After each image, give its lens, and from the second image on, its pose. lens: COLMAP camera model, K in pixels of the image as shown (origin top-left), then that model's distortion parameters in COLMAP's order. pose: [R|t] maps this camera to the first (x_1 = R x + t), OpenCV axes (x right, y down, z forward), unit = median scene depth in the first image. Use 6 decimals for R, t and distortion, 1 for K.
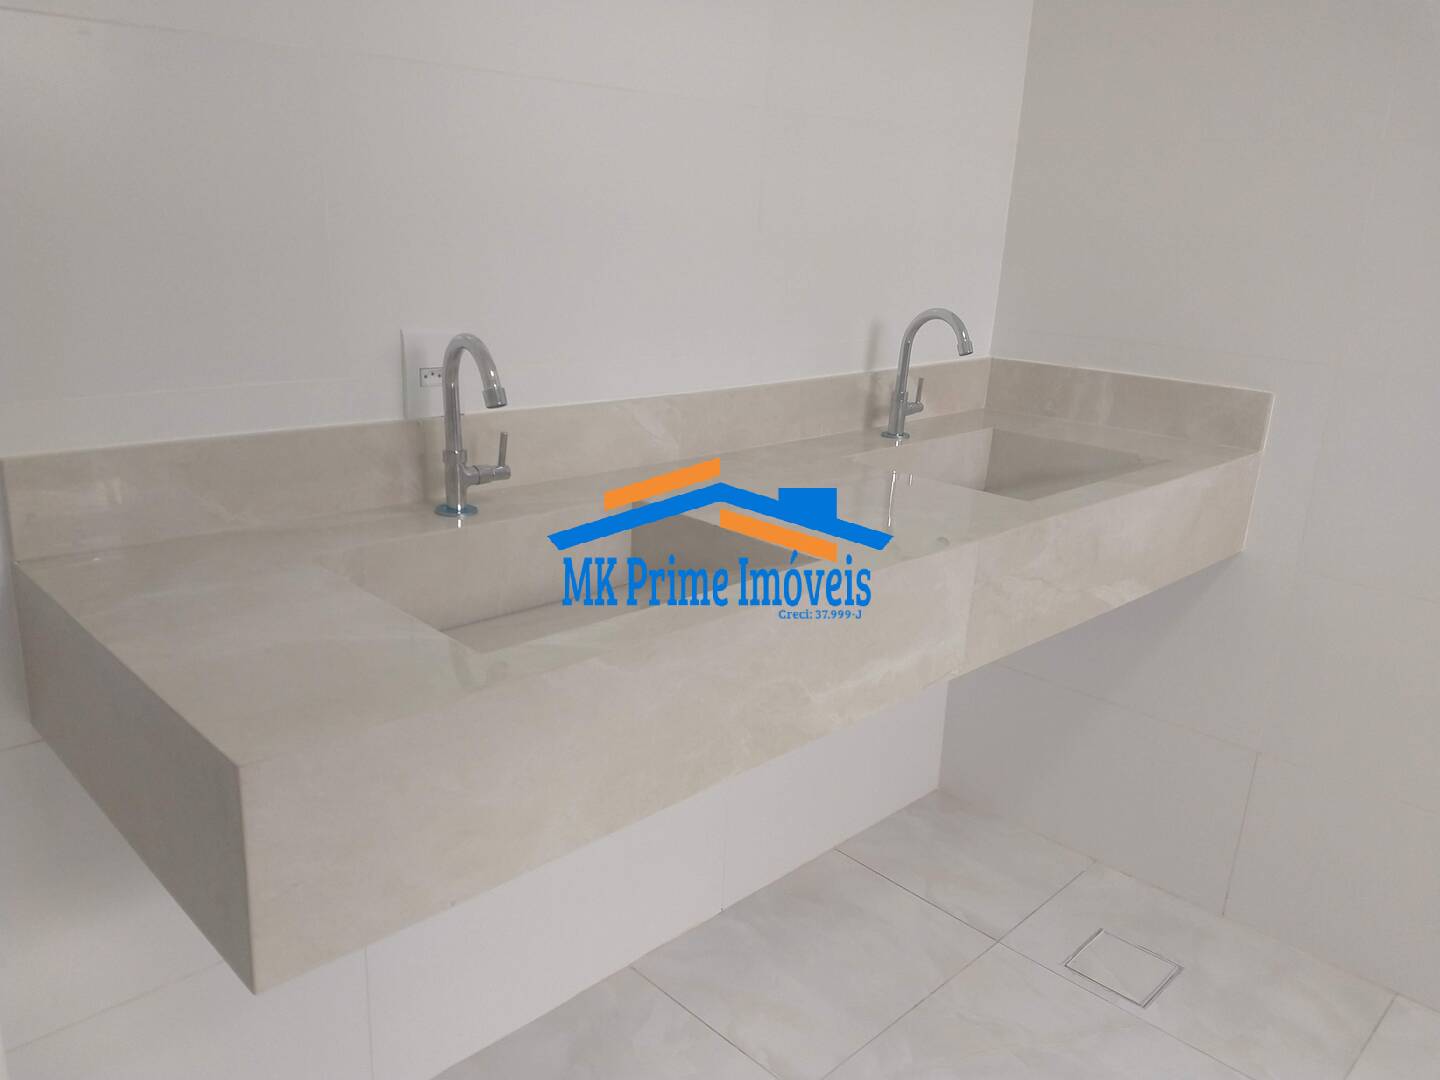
lens RADIAL K [[1118.0, 0, 720.0], [0, 1118.0, 540.0], [0, 0, 1]] dist [-0.000159, -0.004164]
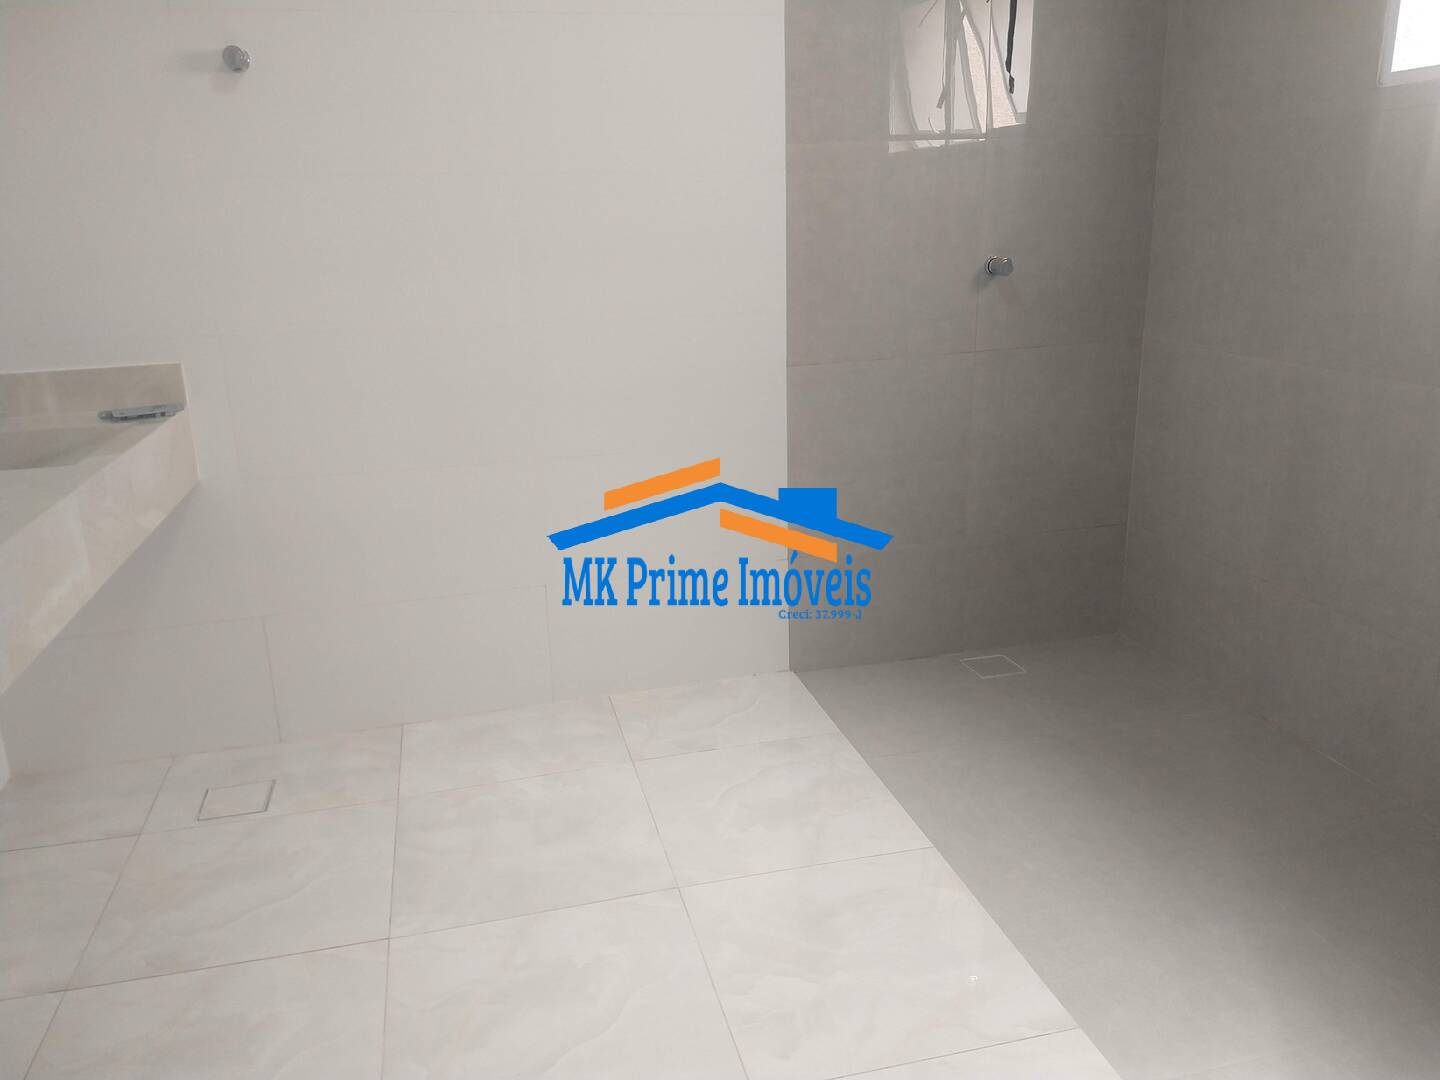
lens RADIAL K [[1112.6, 0, 701.1], [0, 1112.6, 537.4], [0, 0, 1]] dist [0.180769, -0.292265]
pose [[0.517681, -0.297532, 0.802173, -0.360748], [0.304961, 0.940171, 0.151911, 0.052672], [-0.799378, 0.165990, 0.577444, -0.284773]]
